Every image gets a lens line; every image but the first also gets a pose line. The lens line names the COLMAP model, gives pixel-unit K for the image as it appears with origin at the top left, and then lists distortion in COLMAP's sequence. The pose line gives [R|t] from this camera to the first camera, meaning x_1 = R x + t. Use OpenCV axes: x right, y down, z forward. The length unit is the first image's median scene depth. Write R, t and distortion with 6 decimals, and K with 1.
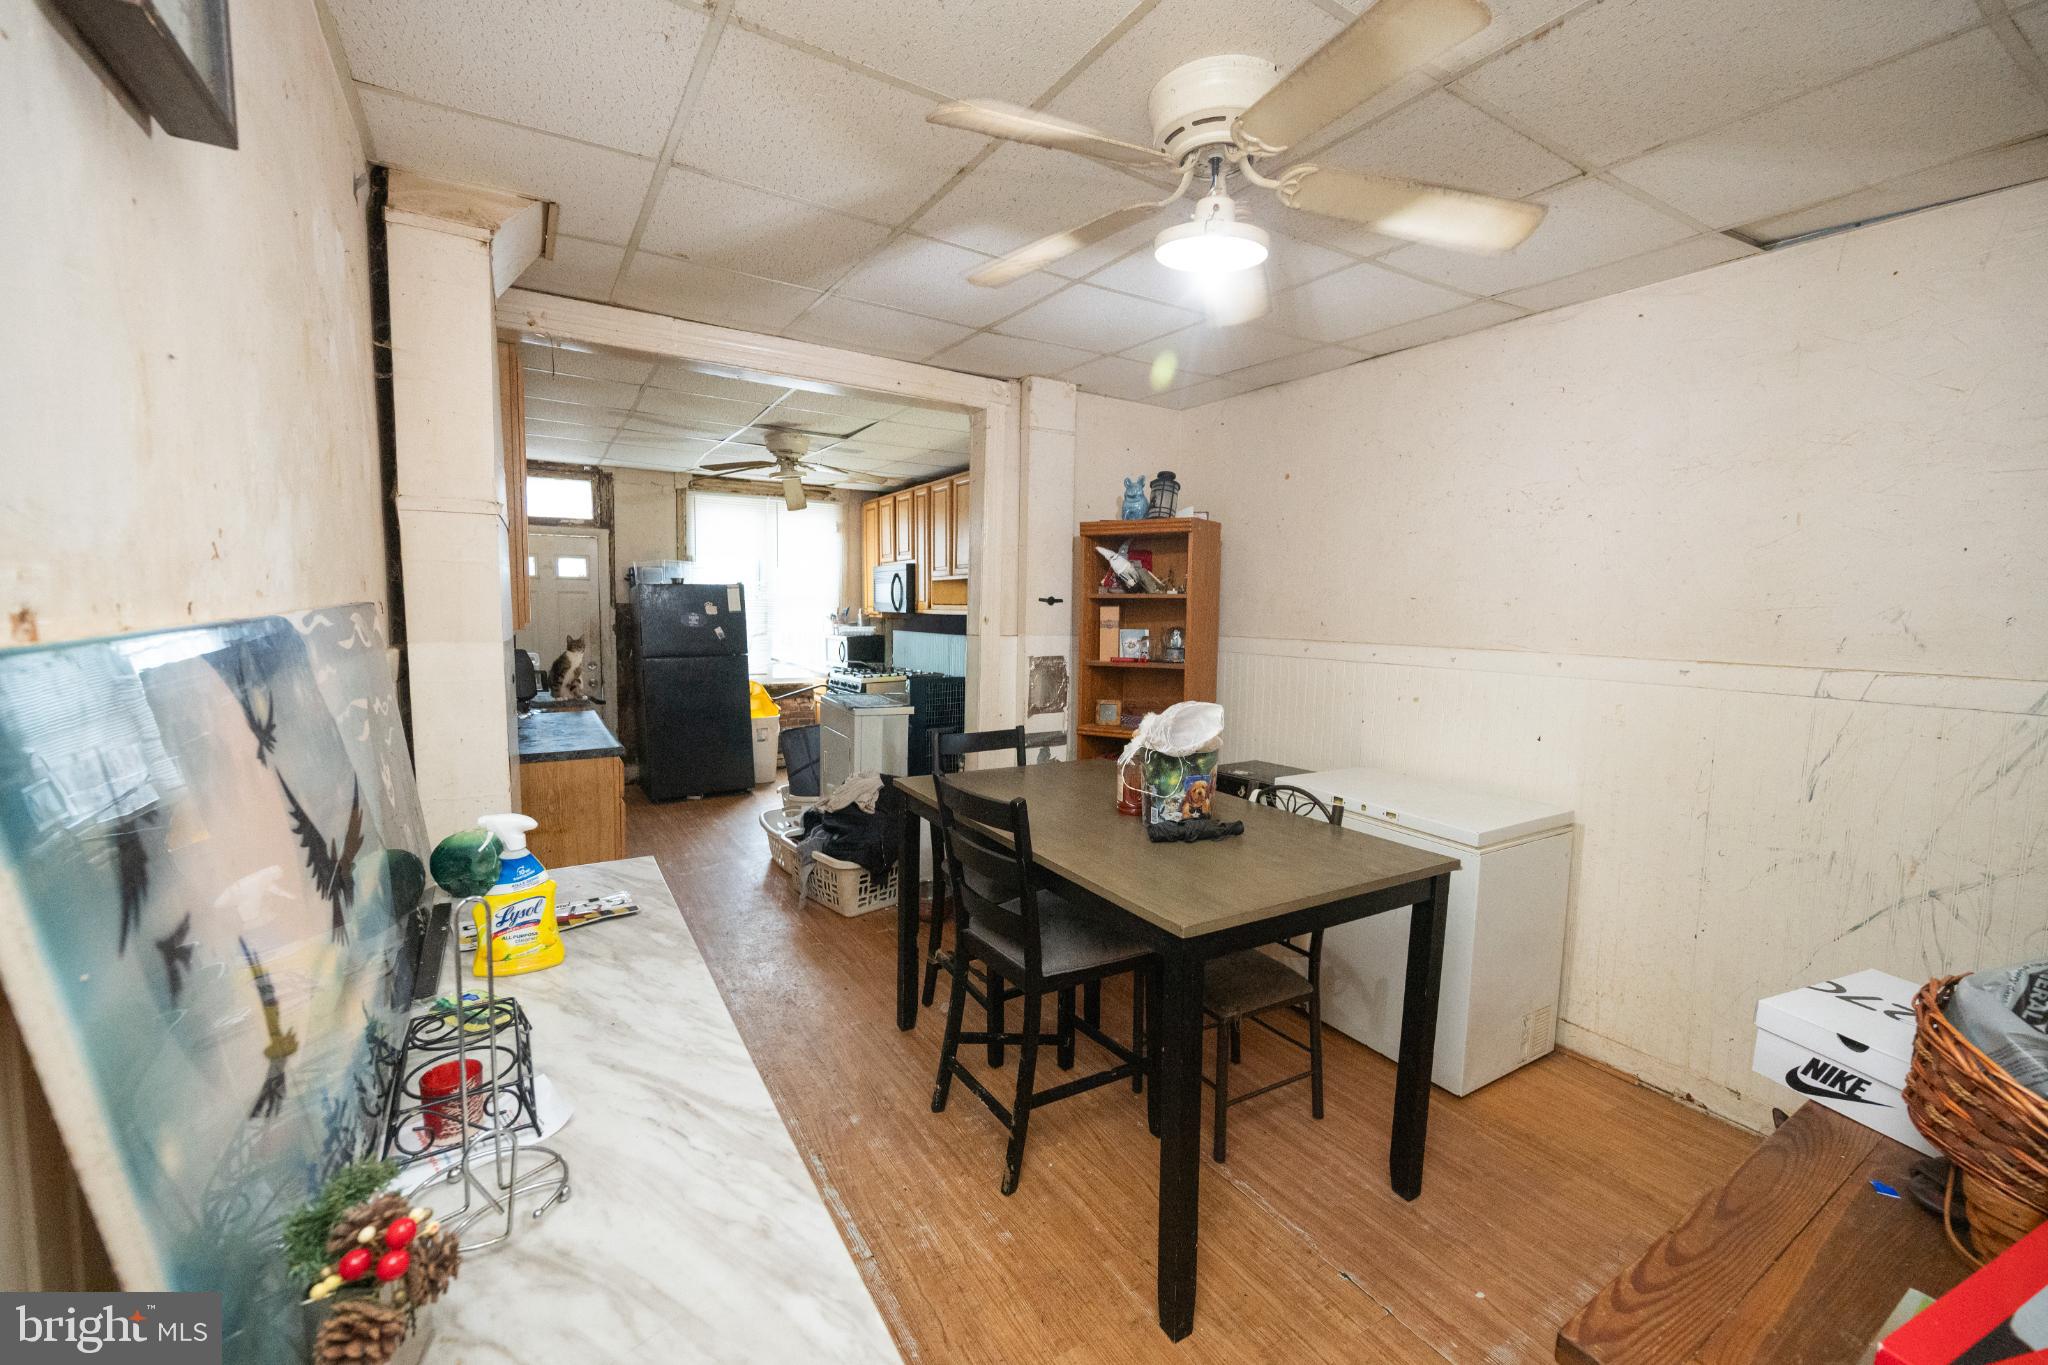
lens RADIAL K [[854.8, 0, 1024.5], [0, 854.8, 684.9], [0, 0, 1]] dist [0.002842, -0.000278]
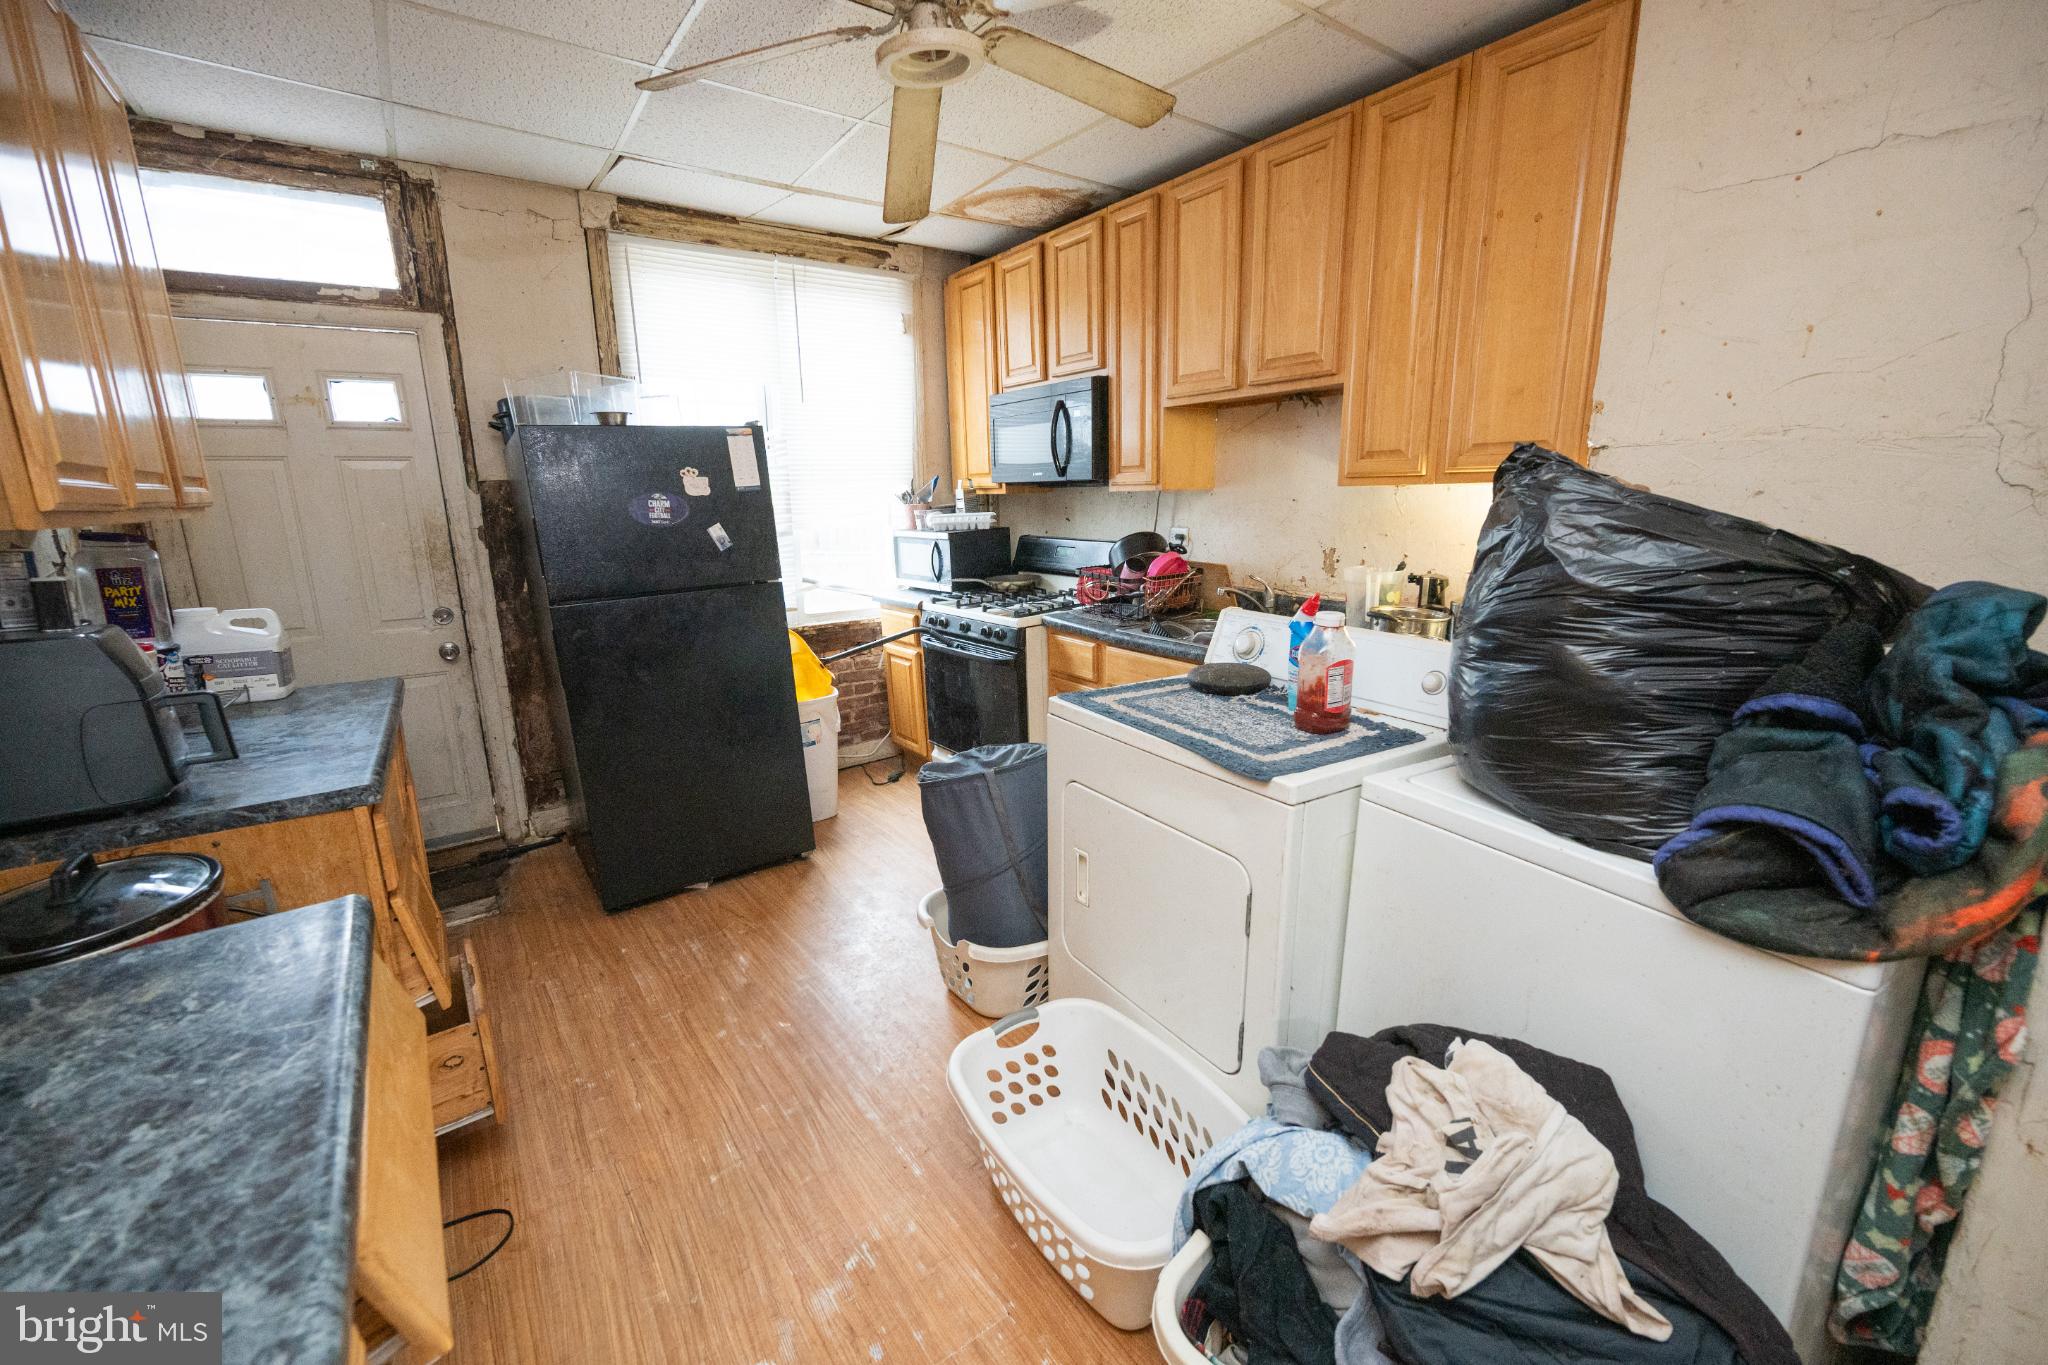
lens RADIAL K [[854.8, 0, 1030.7], [0, 854.8, 678.0], [0, 0, 1]] dist [0.002842, -0.000278]
pose [[0.996601, -0.049087, 0.066164, -0.210706], [0.040360, 0.991039, 0.127327, -0.035137], [-0.071822, -0.124224, 0.989652, 0.497048]]
